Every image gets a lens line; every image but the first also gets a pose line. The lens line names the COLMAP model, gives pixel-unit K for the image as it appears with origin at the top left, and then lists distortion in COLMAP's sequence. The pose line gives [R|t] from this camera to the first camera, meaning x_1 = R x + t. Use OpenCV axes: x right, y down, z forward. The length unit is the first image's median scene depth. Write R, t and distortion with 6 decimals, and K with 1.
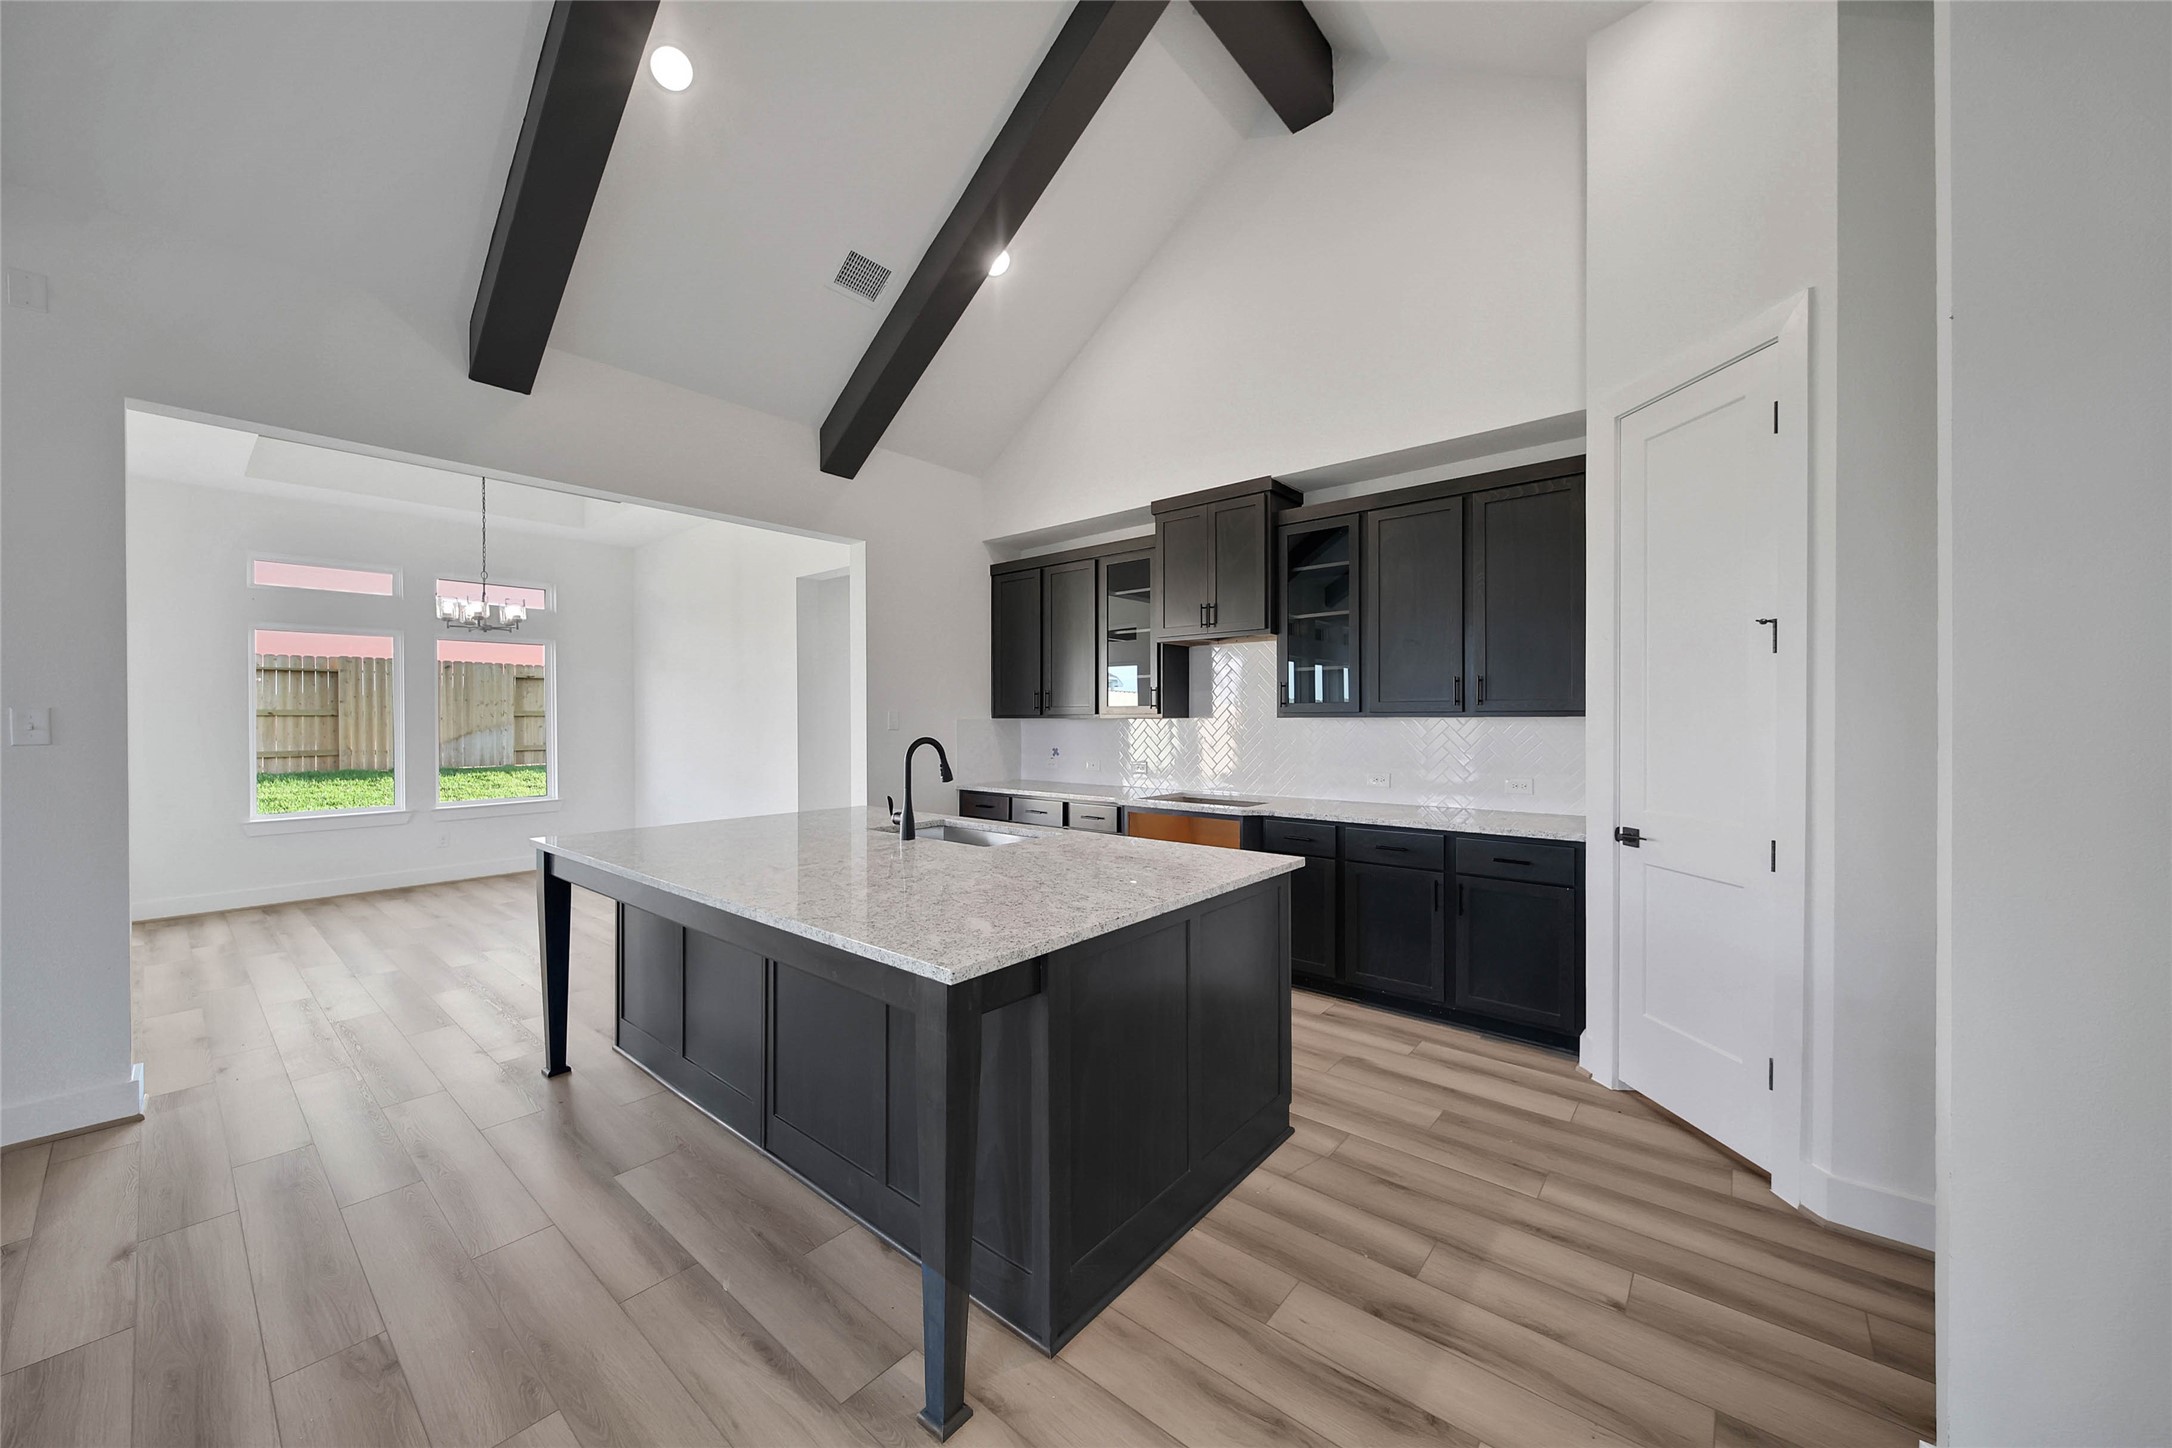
lens RADIAL K [[787.5, 0, 1096.5], [0, 787.5, 724.6], [0, 0, 1]] dist [-0.004016, -0.000444]
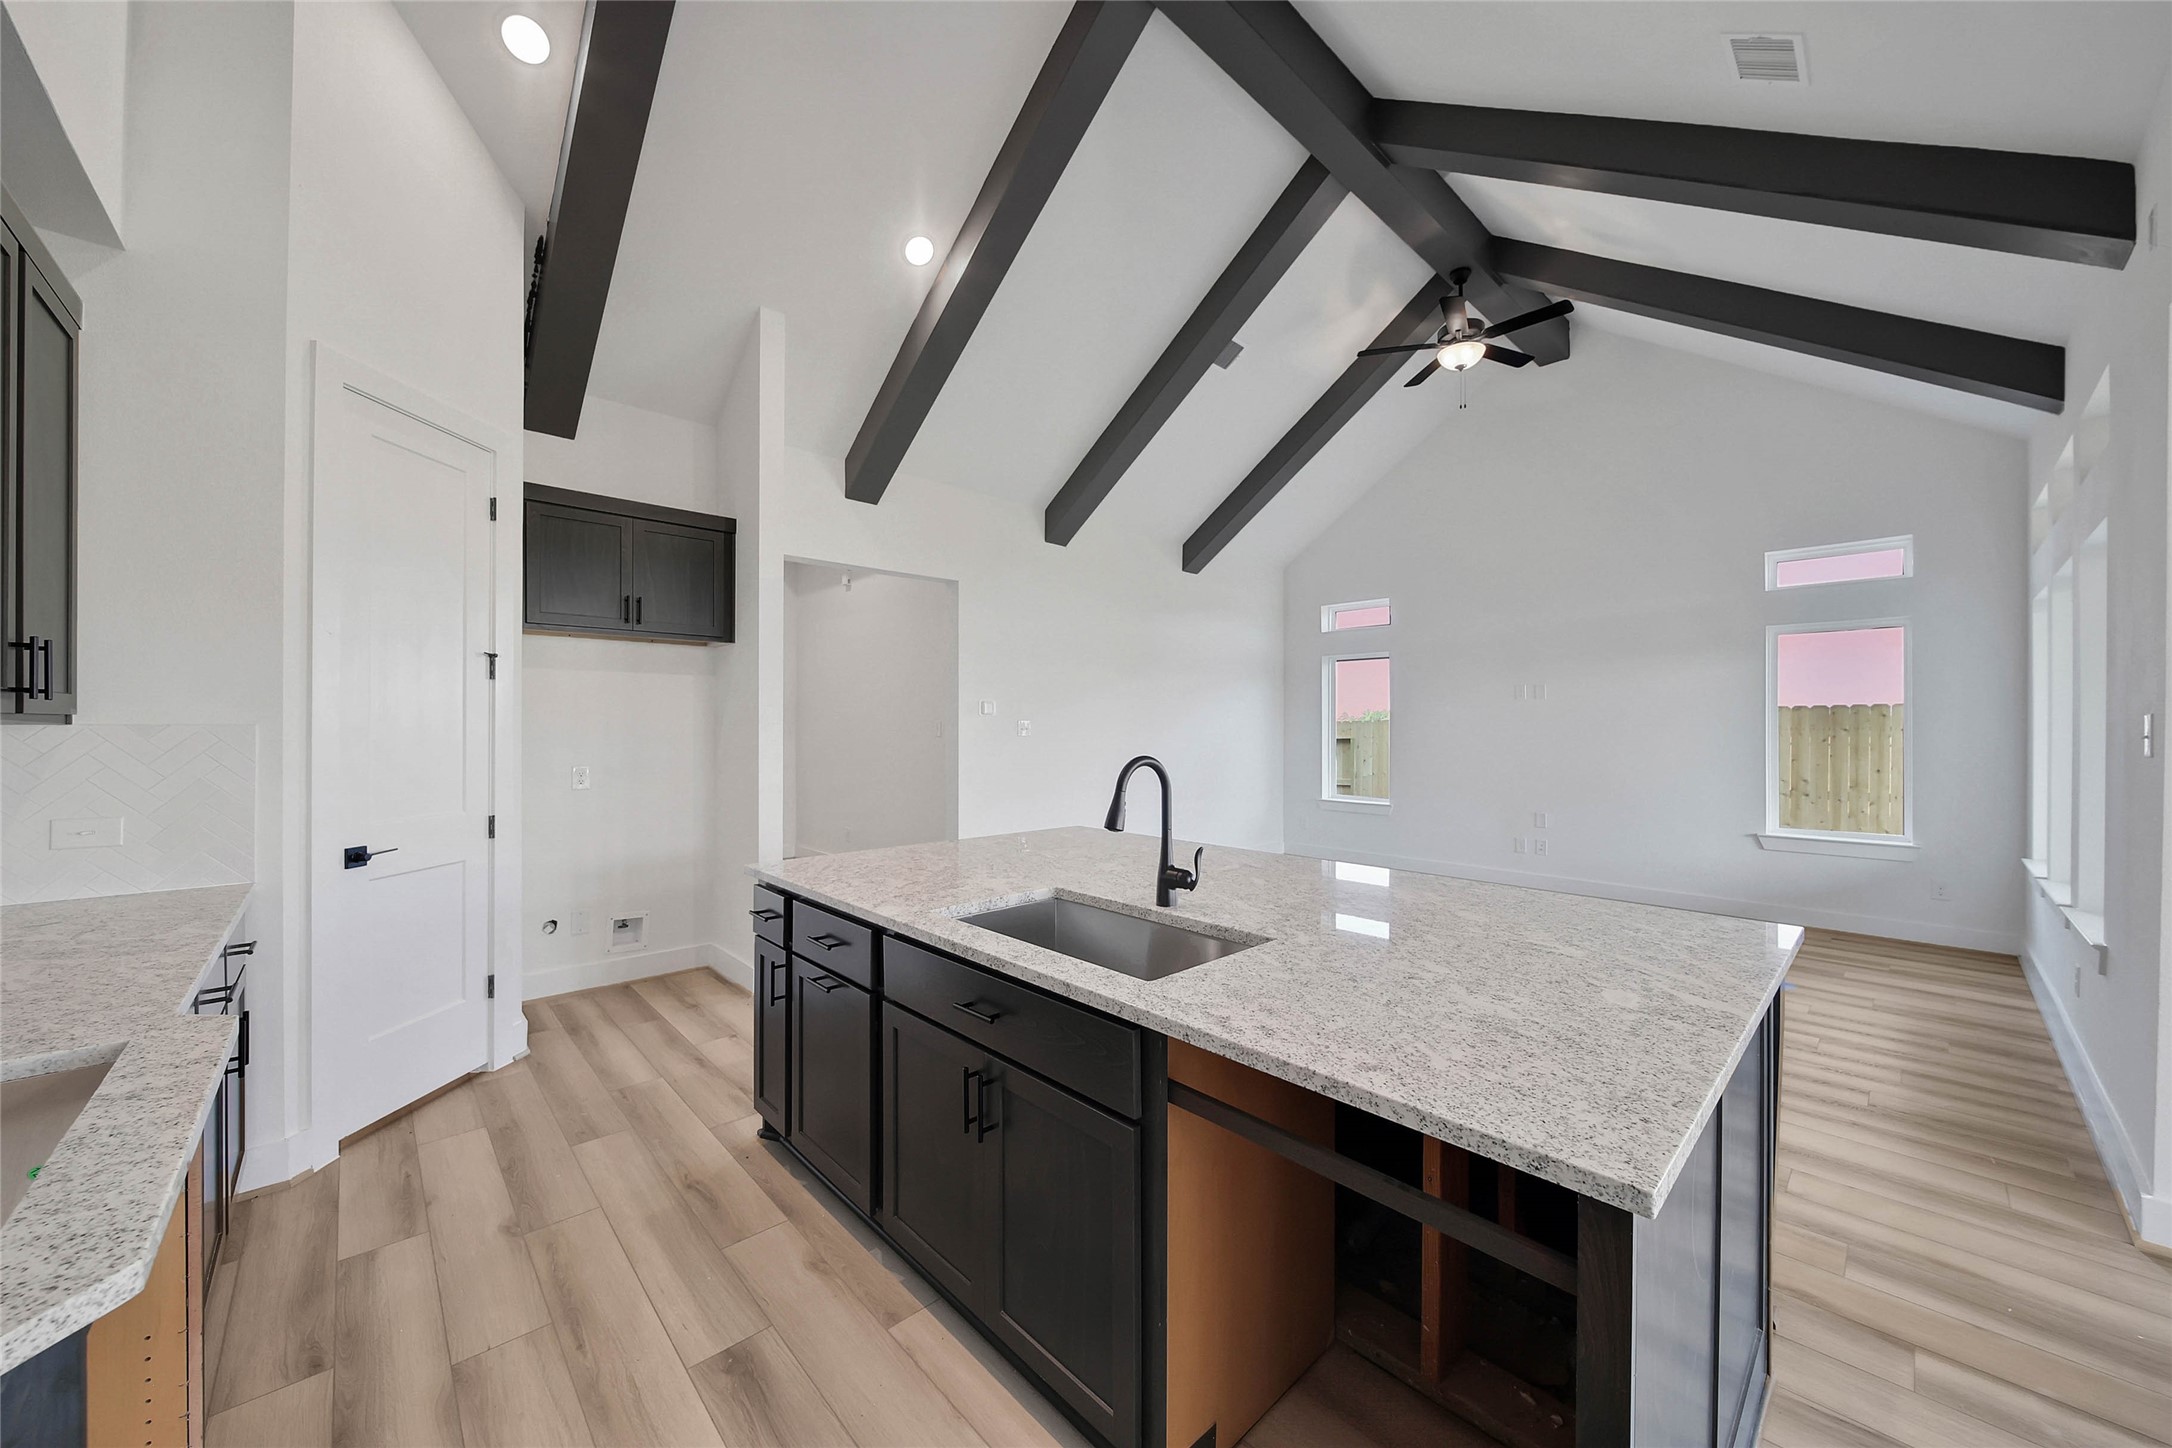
lens RADIAL K [[782.7, 0, 1088.0], [0, 782.7, 725.4], [0, 0, 1]] dist [-0.001043, -0.000306]
pose [[-0.992351, 0.000689, 0.123447, -0.174461], [0.001787, 0.999960, 0.008788, -0.010577], [-0.123436, 0.008941, -0.992312, 1.138200]]
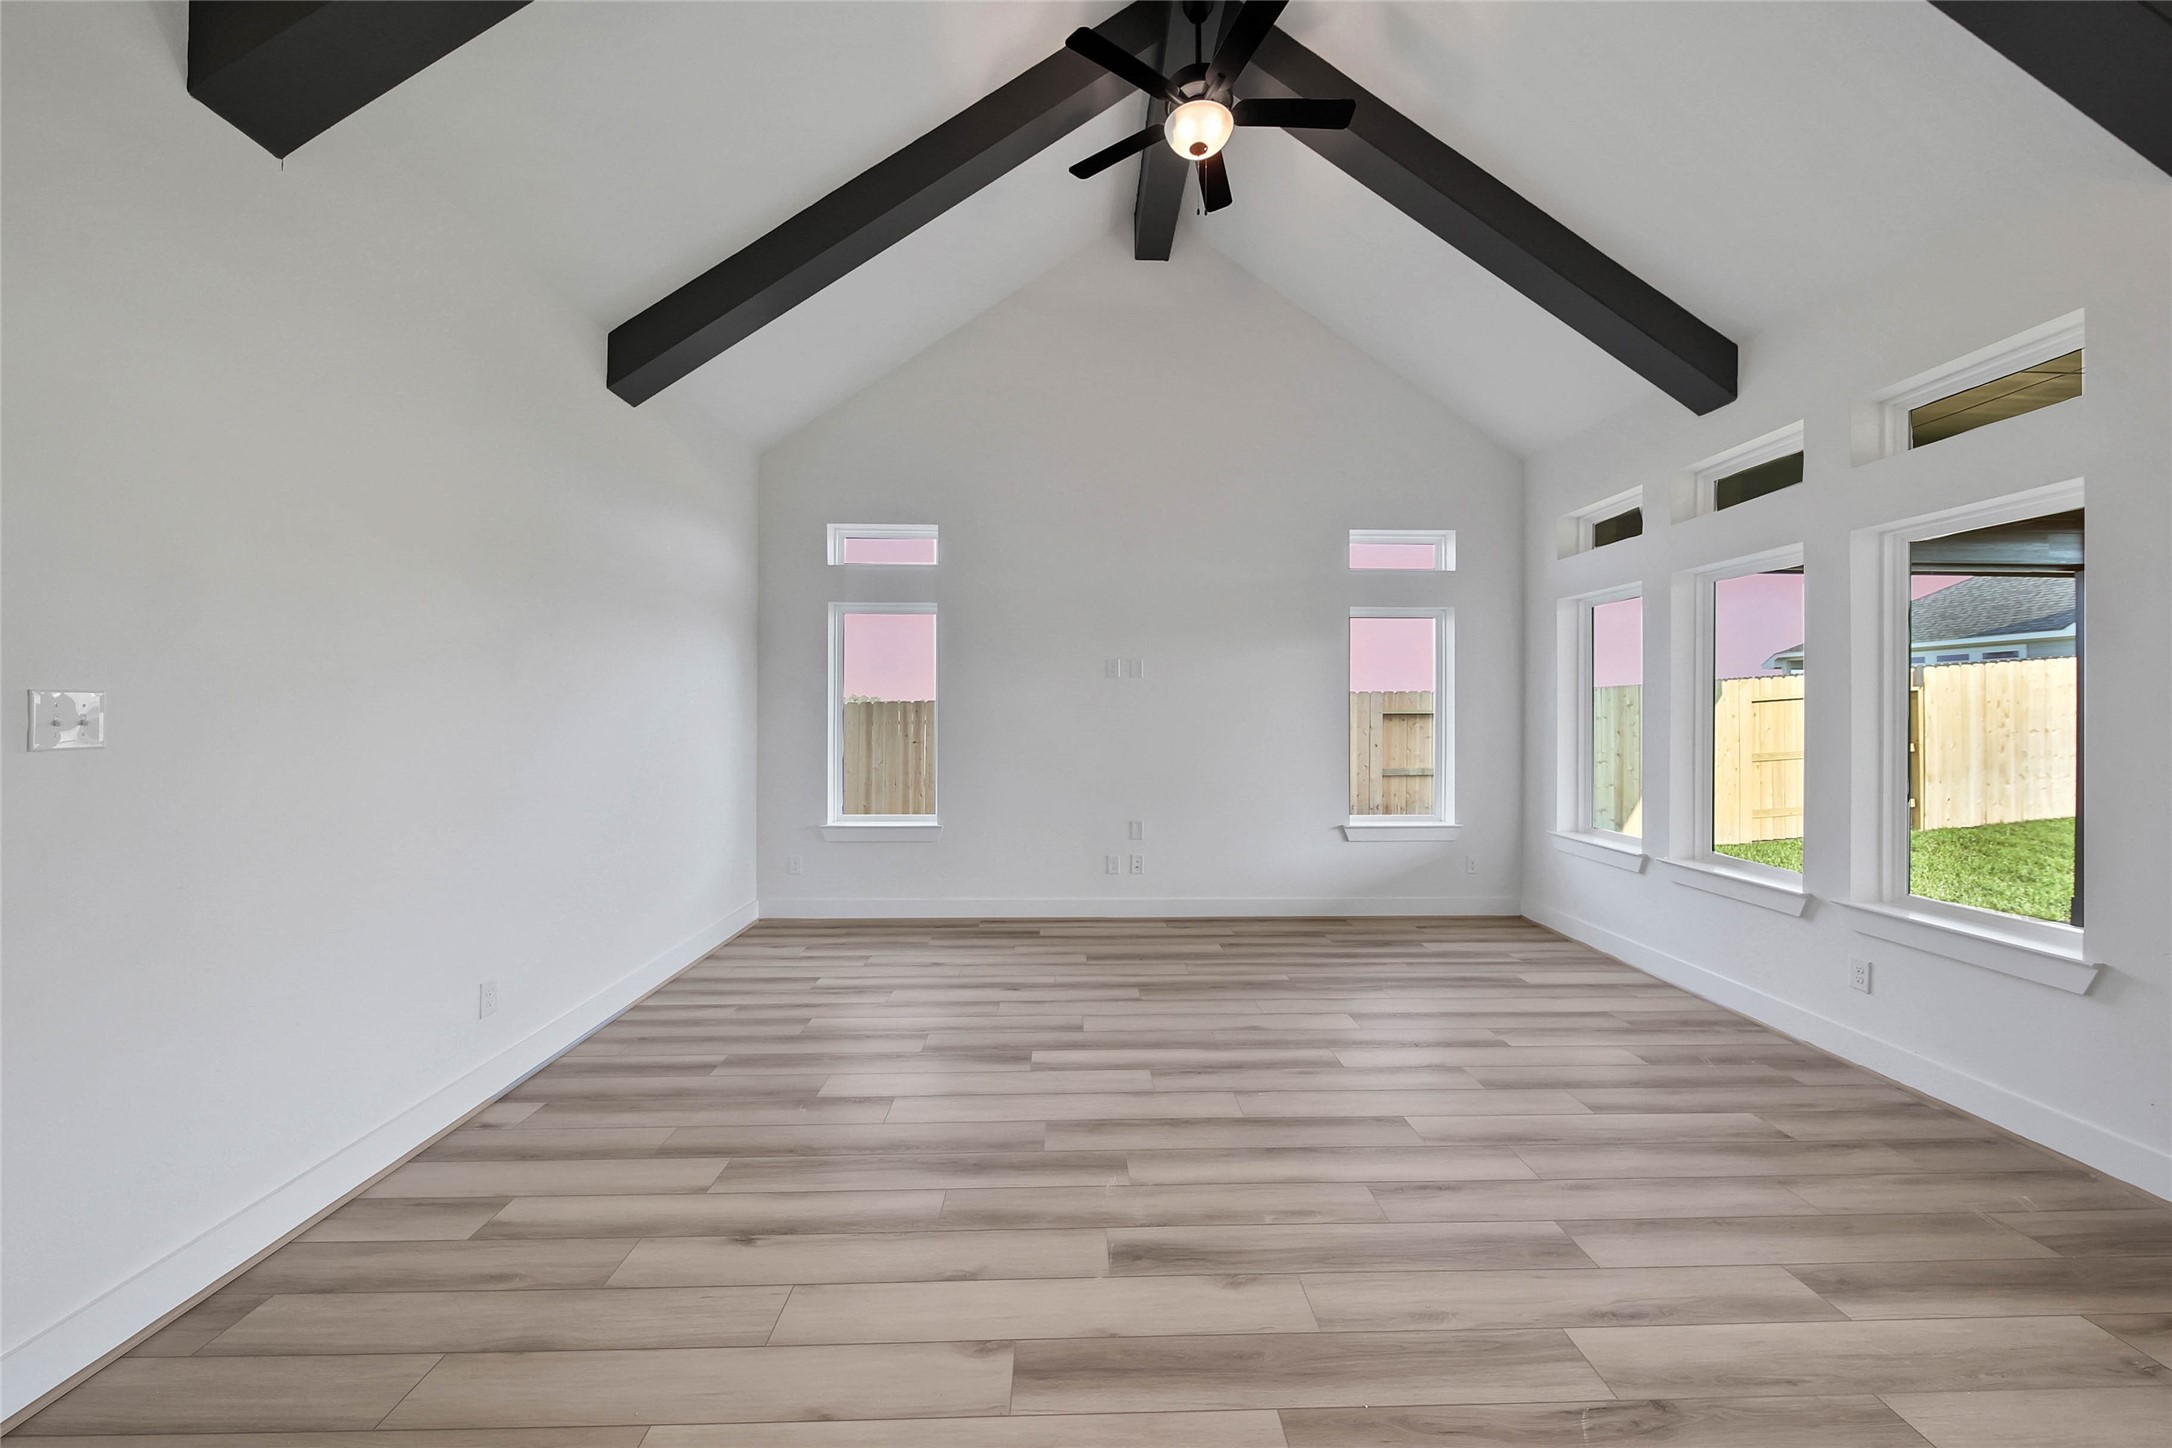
lens RADIAL K [[778.4, 0, 1089.3], [0, 778.4, 709.7], [0, 0, 1]] dist [-0.001329, -0.000389]
pose [[-0.749886, -0.001440, -0.661566, -0.014511], [-0.007708, 0.999949, 0.006559, -0.004341], [0.661522, 0.010018, -0.749859, 0.390989]]
